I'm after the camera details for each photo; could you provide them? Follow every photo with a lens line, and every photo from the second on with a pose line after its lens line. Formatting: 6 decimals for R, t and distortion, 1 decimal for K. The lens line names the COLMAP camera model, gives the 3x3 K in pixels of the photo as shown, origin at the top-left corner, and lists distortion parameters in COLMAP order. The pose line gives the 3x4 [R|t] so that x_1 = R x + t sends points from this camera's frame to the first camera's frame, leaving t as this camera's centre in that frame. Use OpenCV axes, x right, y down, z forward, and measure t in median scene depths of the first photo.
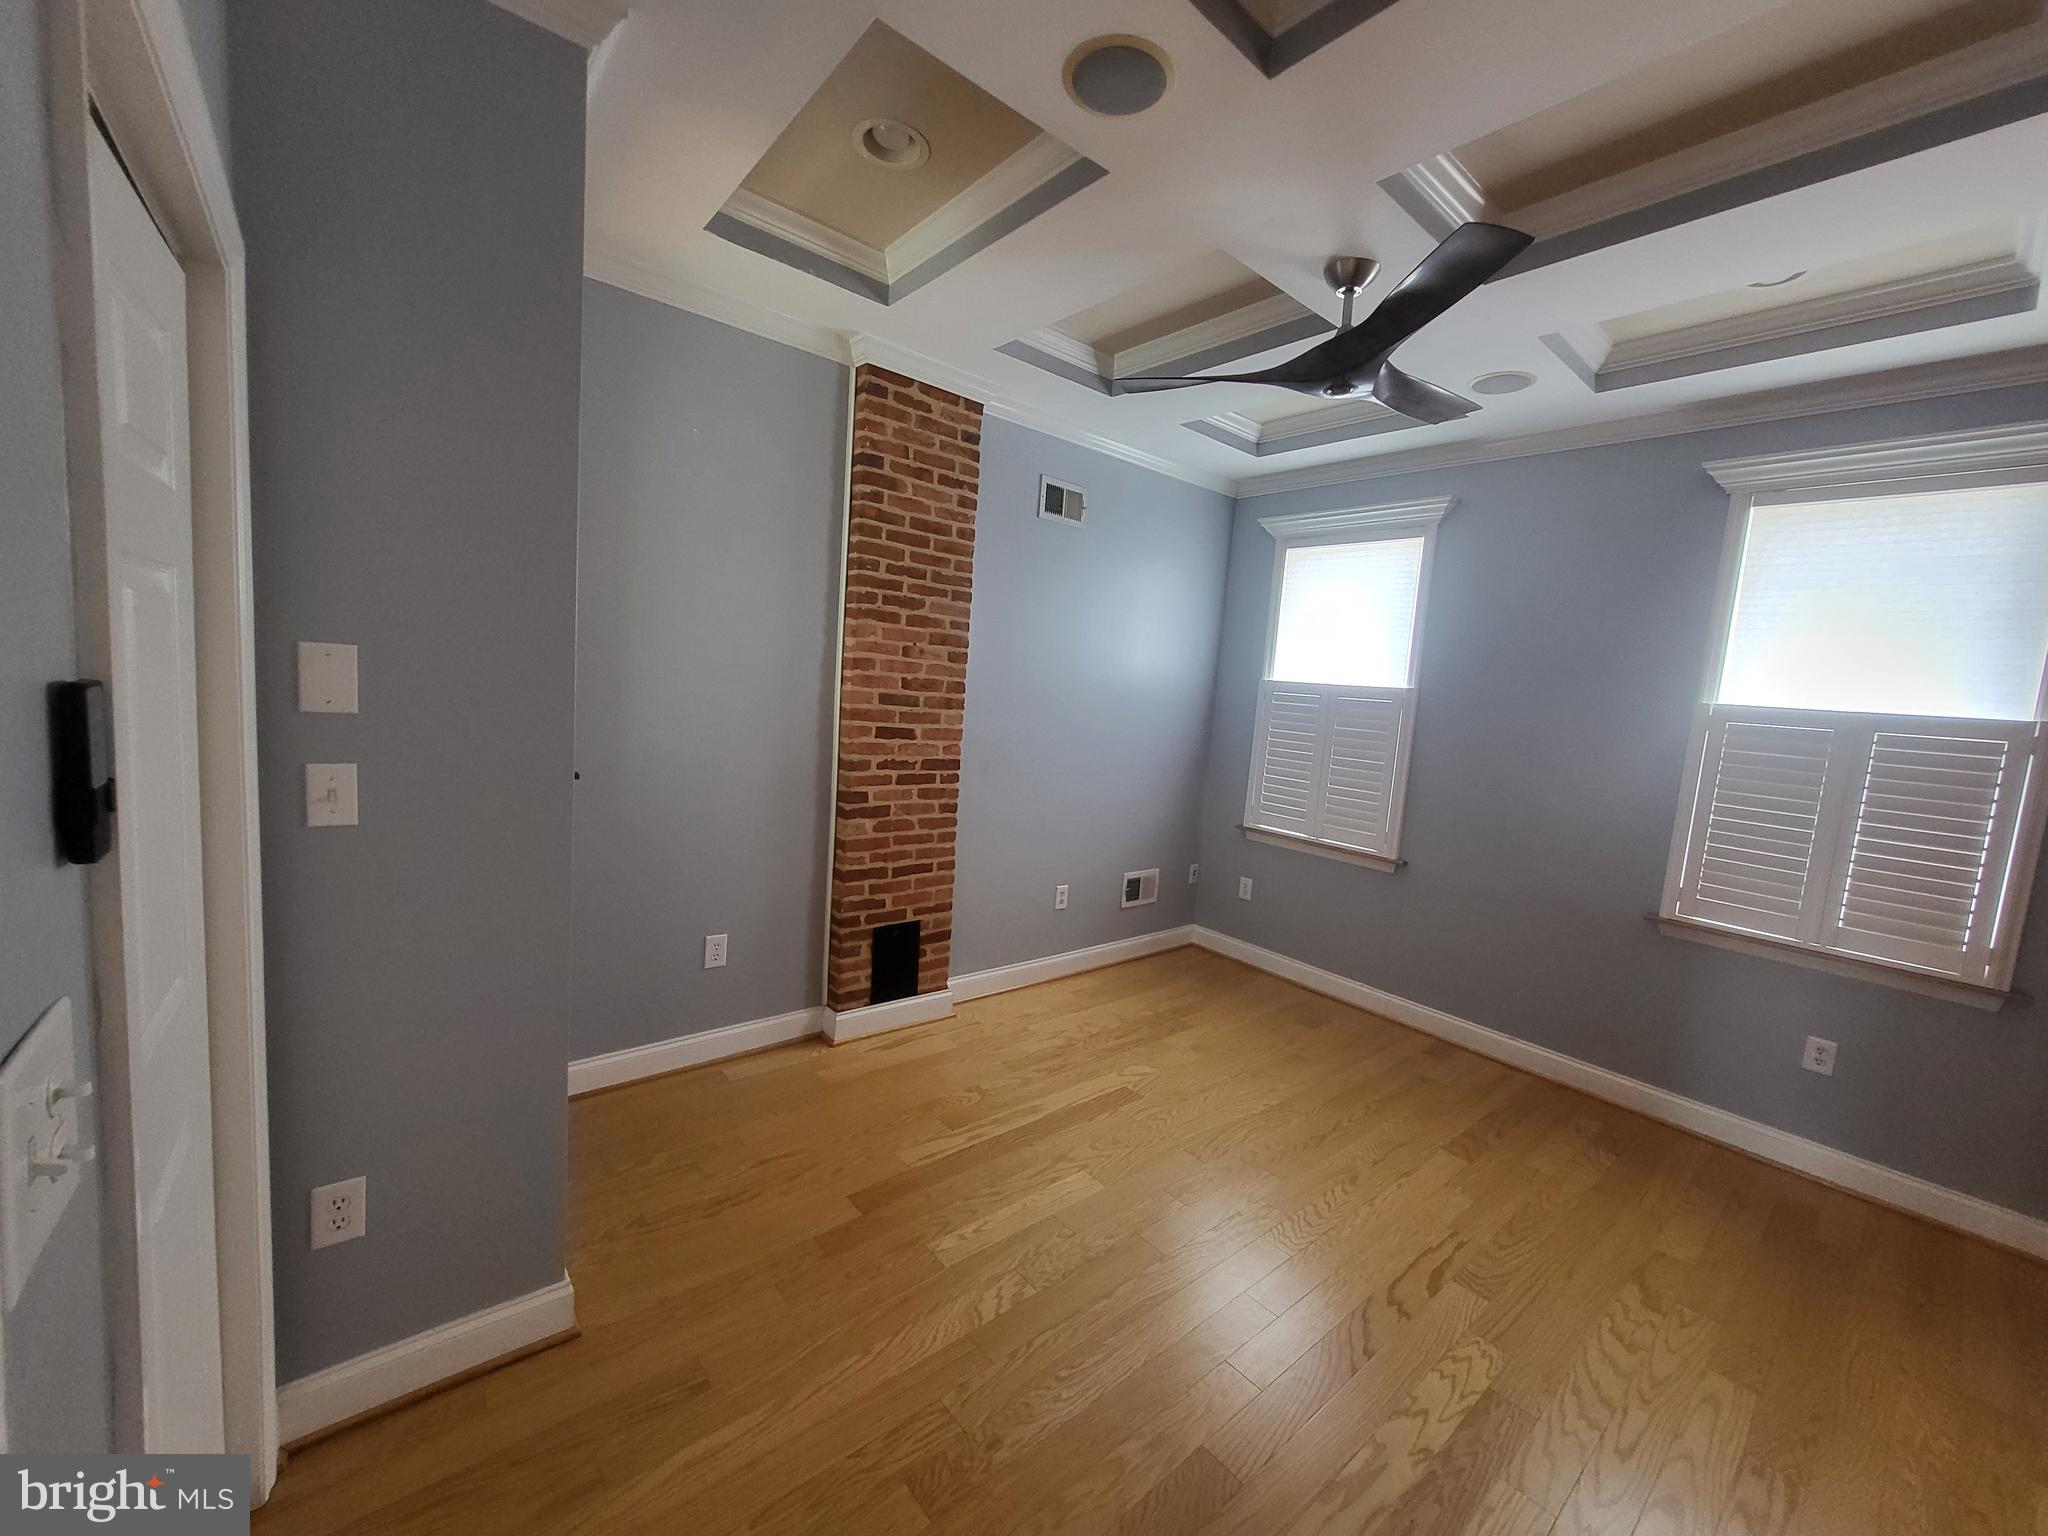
lens RADIAL K [[804.7, 0, 1022.9], [0, 804.7, 770.6], [0, 0, 1]] dist [0.000957, -0.000258]
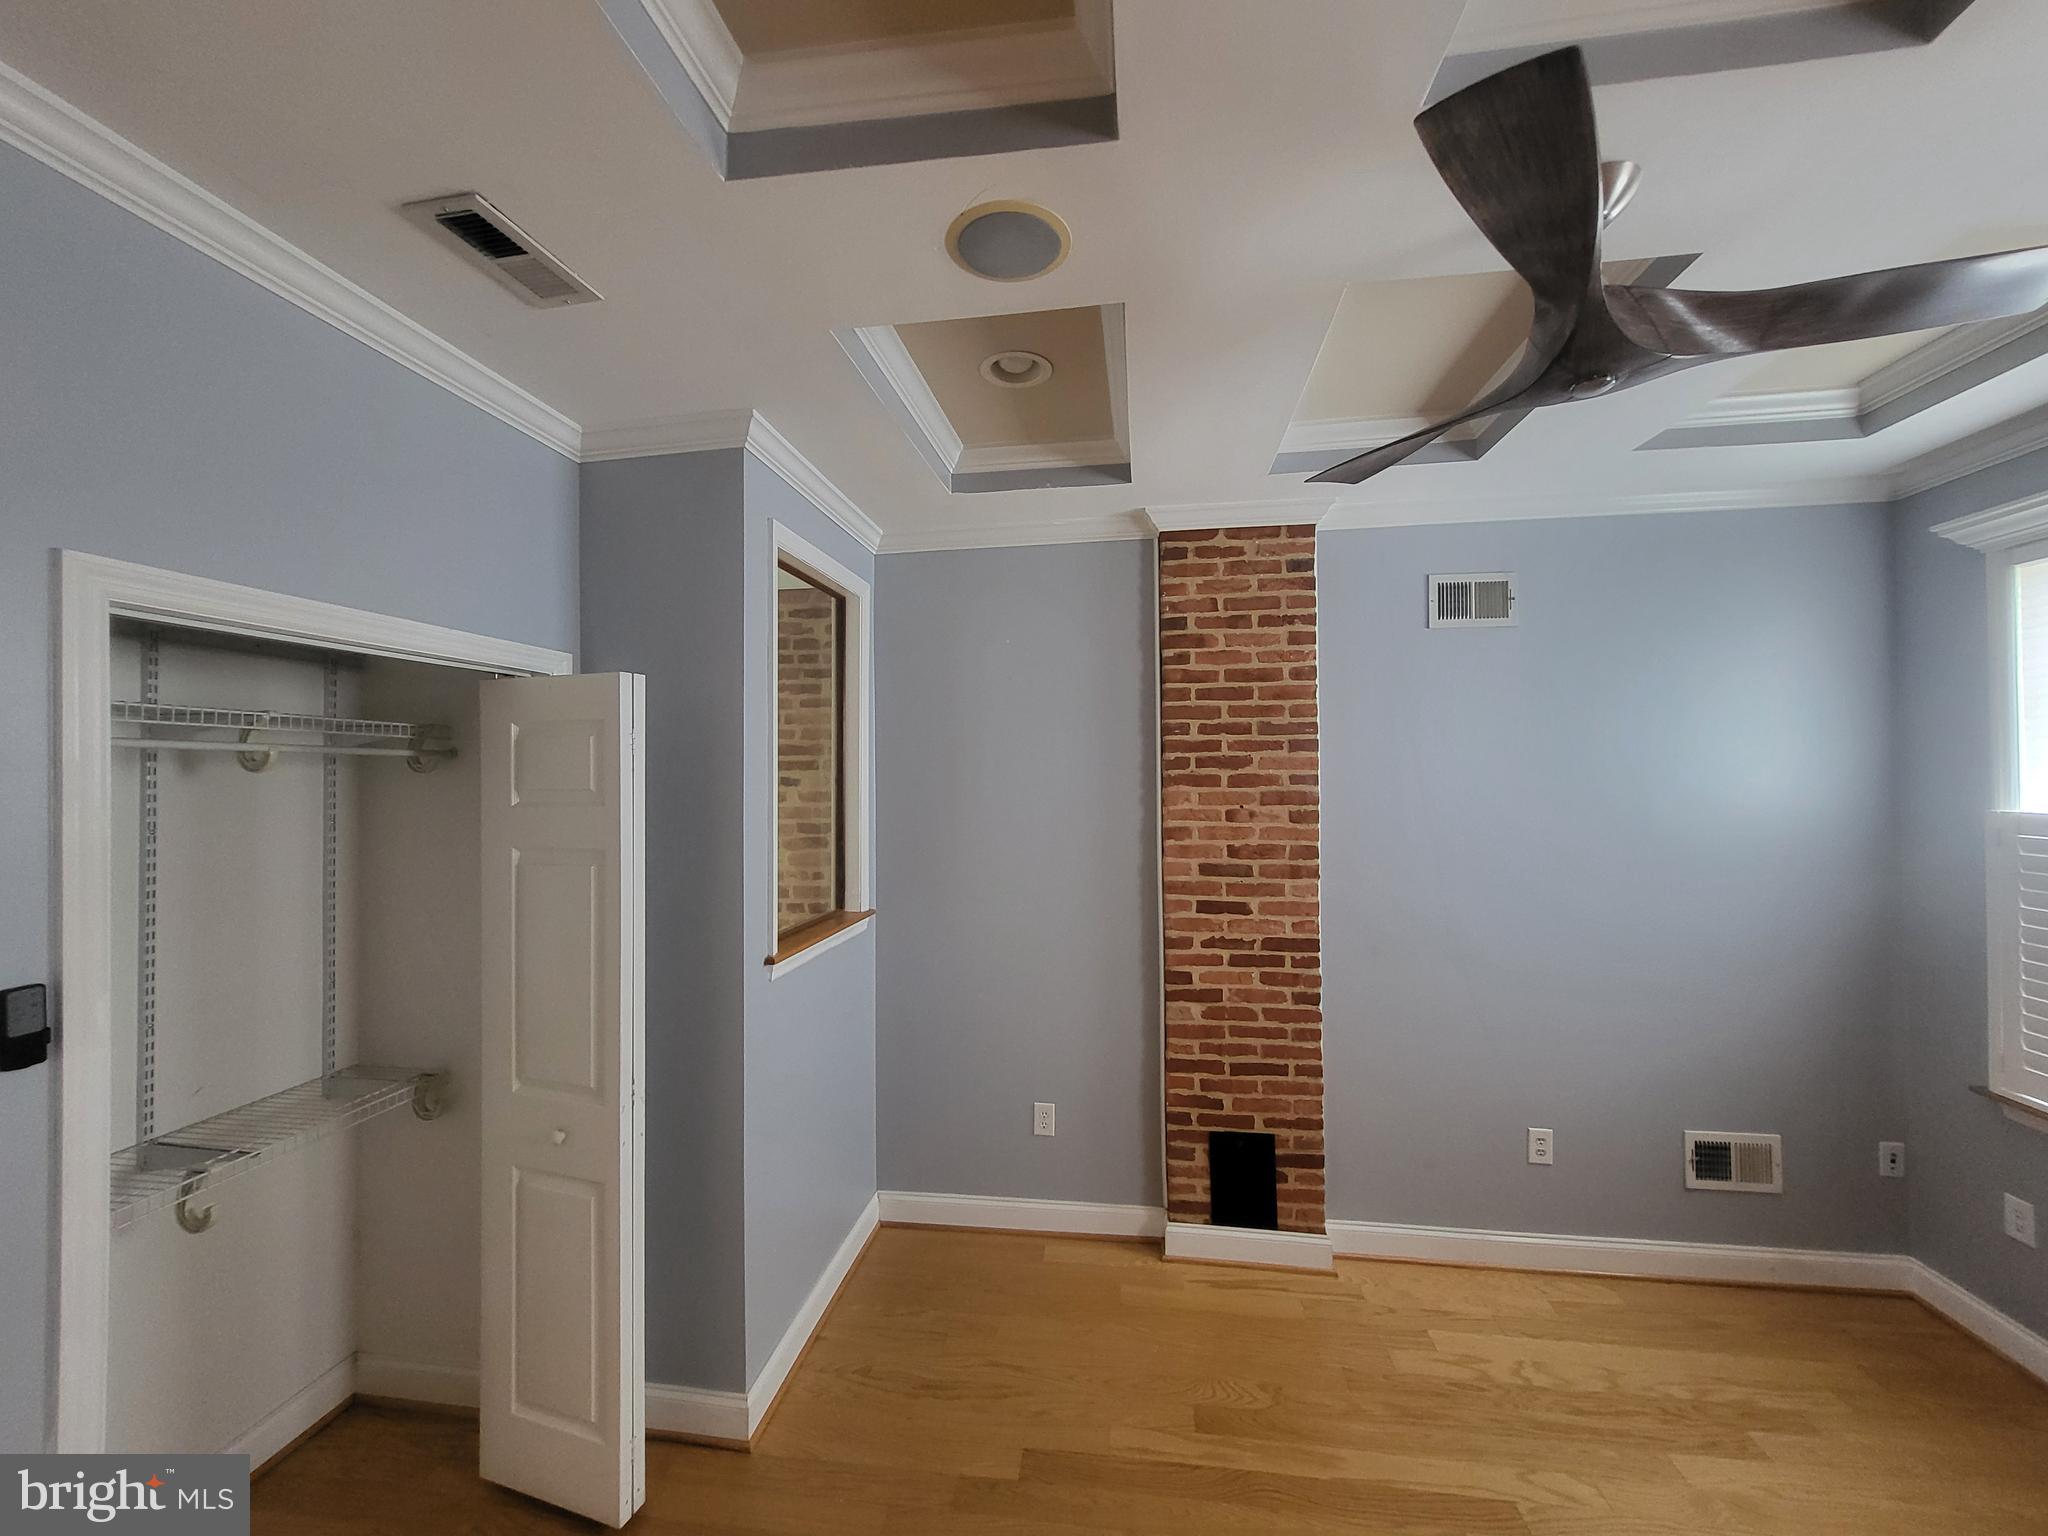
lens RADIAL K [[804.7, 0, 1022.0], [0, 804.7, 766.7], [0, 0, 1]] dist [0.000957, -0.000258]
pose [[0.664089, -0.087756, -0.742486, 0.363076], [-0.023362, 0.990167, -0.137925, -0.071632], [0.747289, 0.108940, 0.655509, 0.229462]]
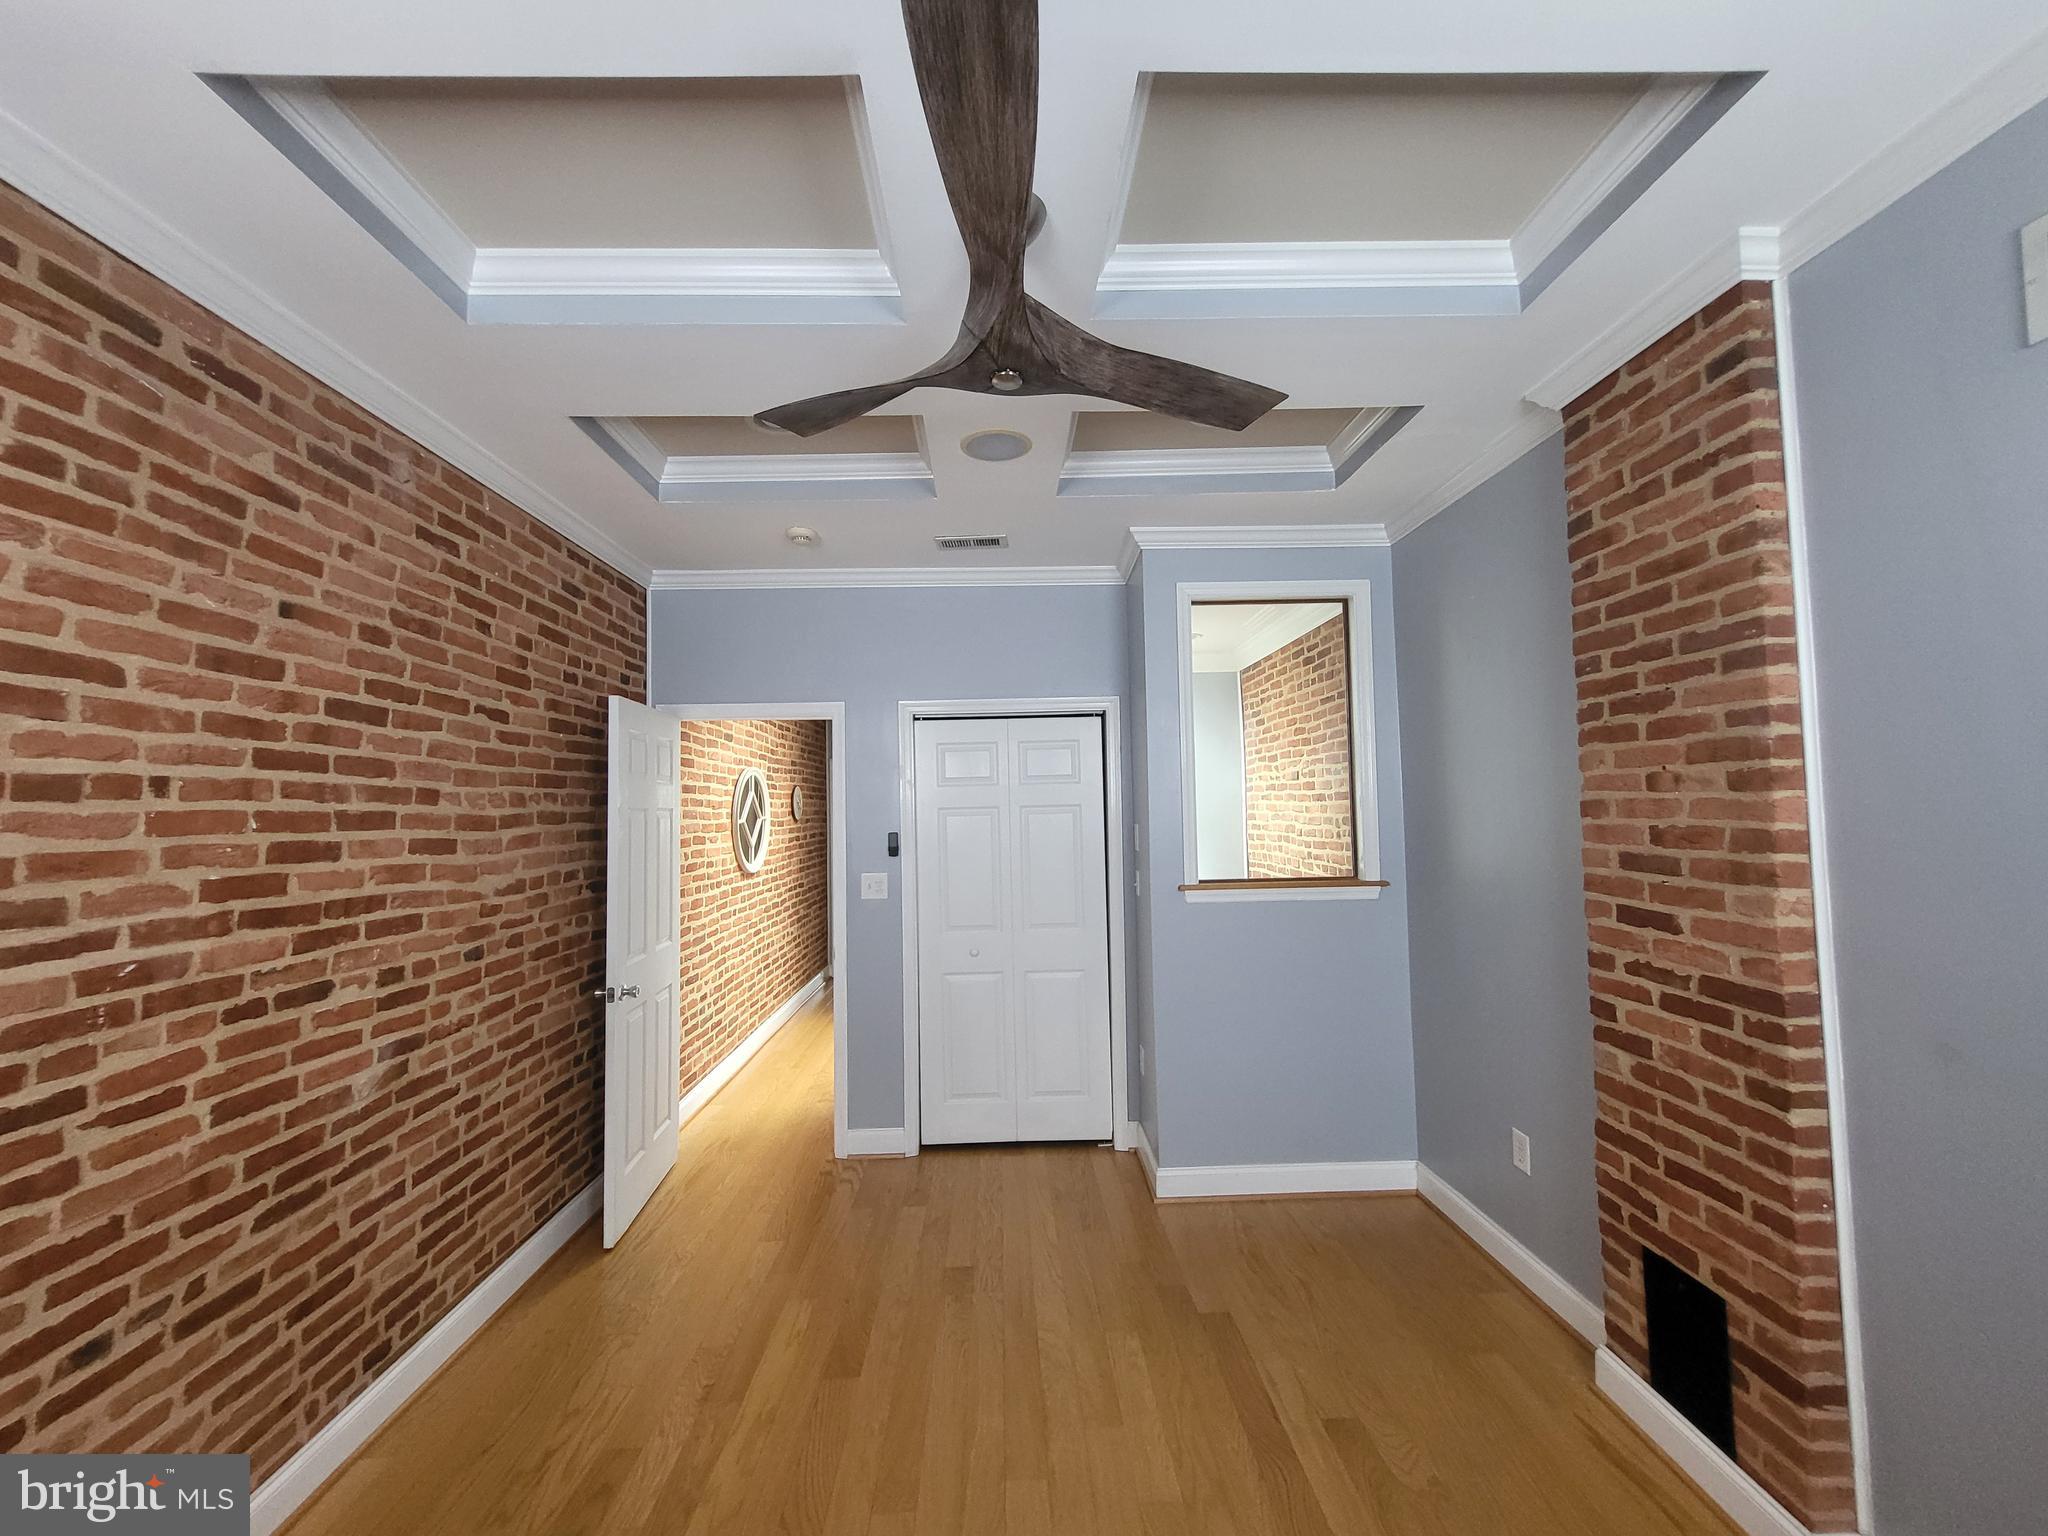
lens RADIAL K [[804.7, 0, 1014.4], [0, 804.7, 769.2], [0, 0, 1]] dist [0.000957, -0.000258]
pose [[-0.629200, -0.101192, -0.770628, 0.603377], [-0.112414, 0.992912, -0.038597, -0.079649], [0.769071, 0.062345, -0.636115, 0.996273]]
